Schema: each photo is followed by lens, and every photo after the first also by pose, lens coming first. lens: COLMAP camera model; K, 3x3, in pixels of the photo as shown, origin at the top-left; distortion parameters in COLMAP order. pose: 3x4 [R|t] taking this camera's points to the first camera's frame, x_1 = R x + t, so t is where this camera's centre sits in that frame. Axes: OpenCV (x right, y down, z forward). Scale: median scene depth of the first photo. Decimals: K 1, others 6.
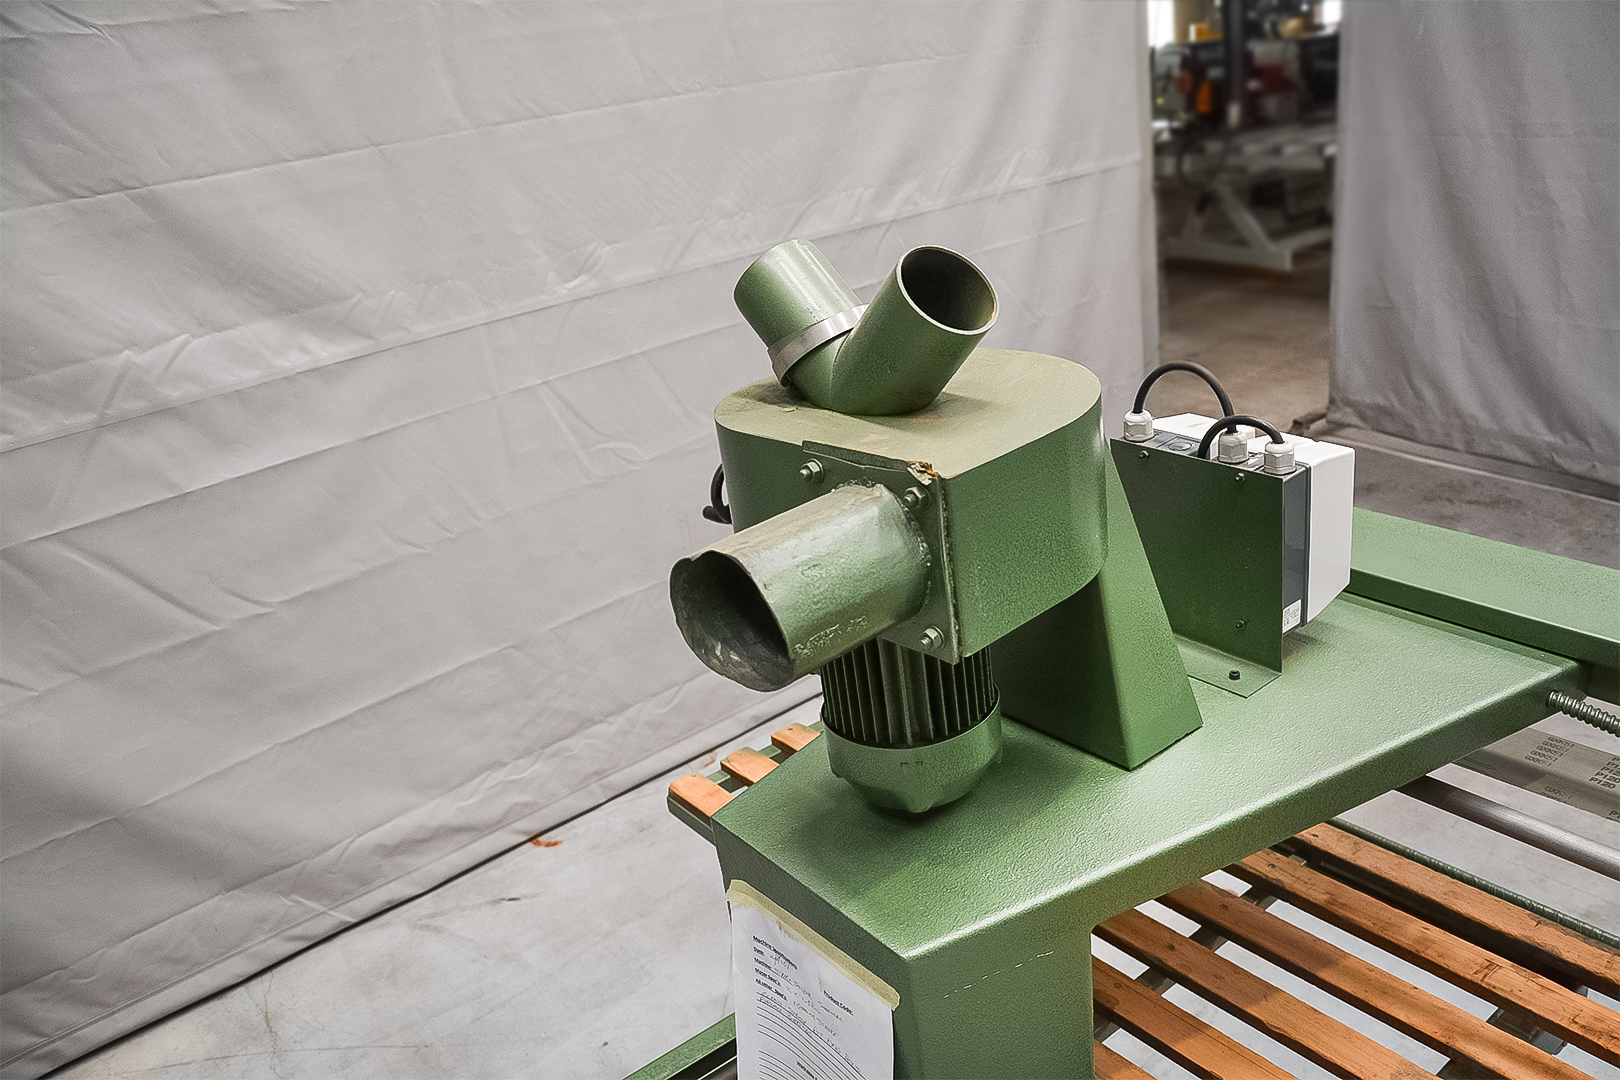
lens RADIAL K [[1234.6, 0, 799.2], [0, 1234.6, 548.5], [0, 0, 1]] dist [-0.178146, 0.152352]
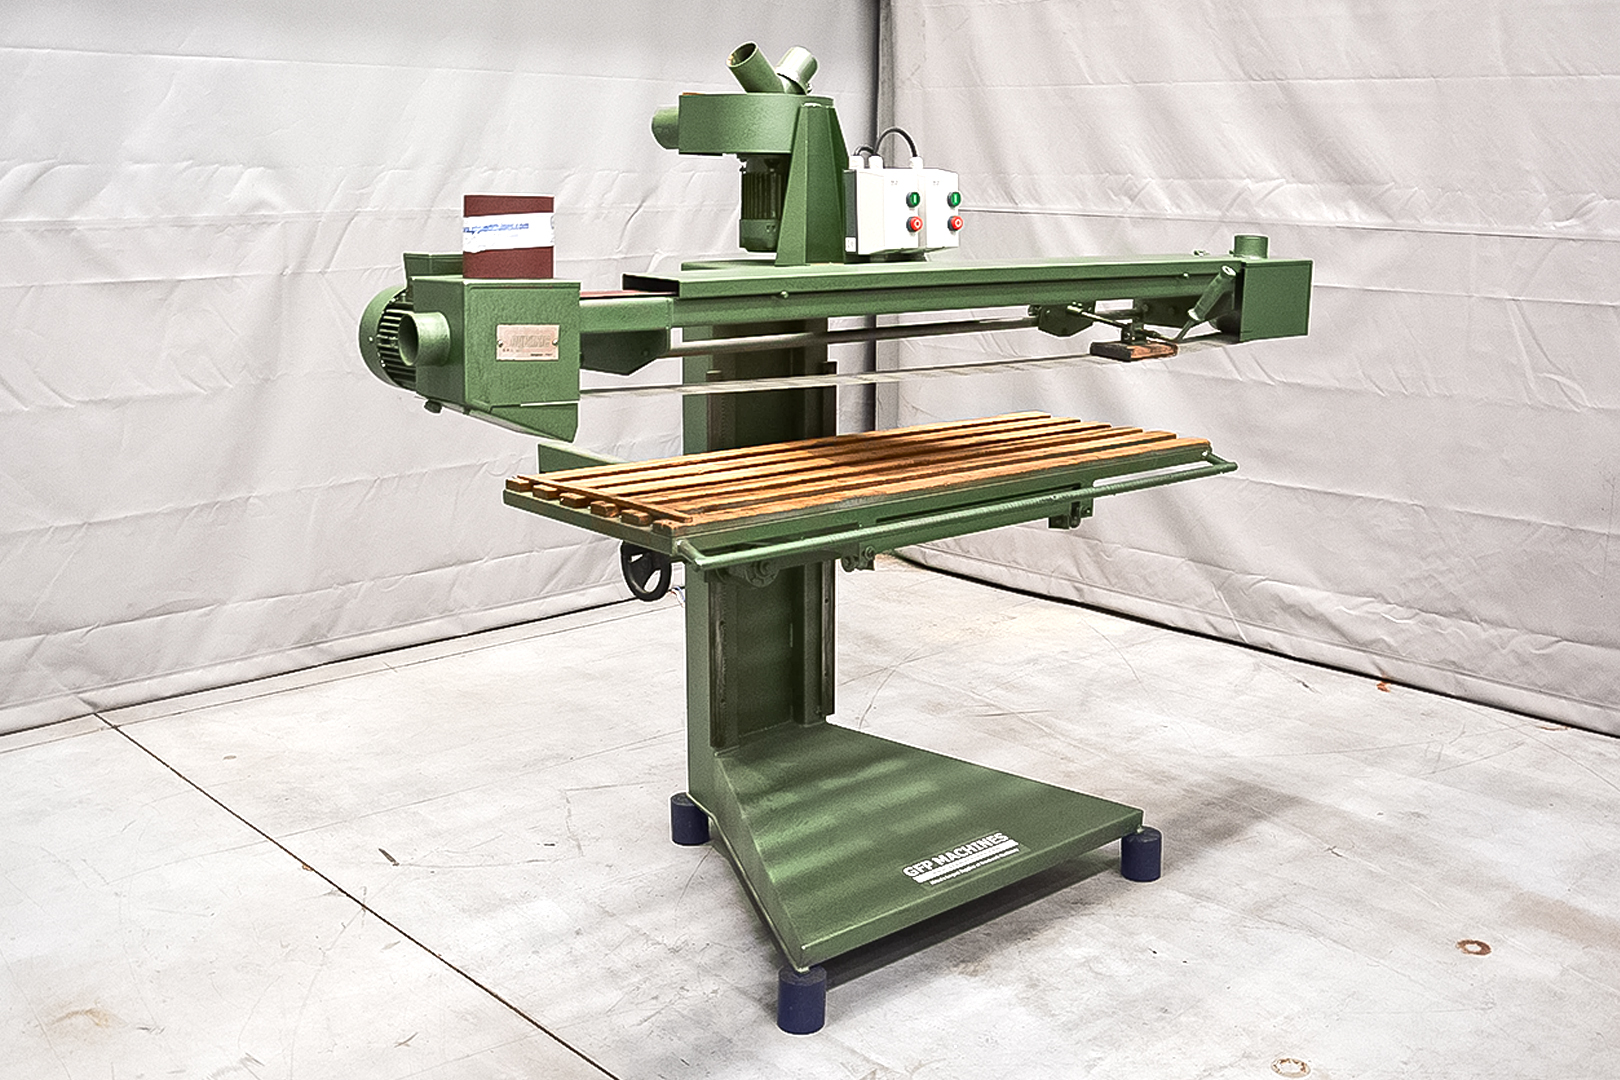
lens RADIAL K [[1631.7, 0, 872.2], [0, 1631.7, 487.8], [0, 0, 1]] dist [-0.161606, 0.139507]
pose [[0.097325, 0.306464, -0.946894, 1.292694], [-0.405428, 0.881100, 0.243499, -0.107911], [0.908931, 0.360199, 0.210002, 0.220927]]
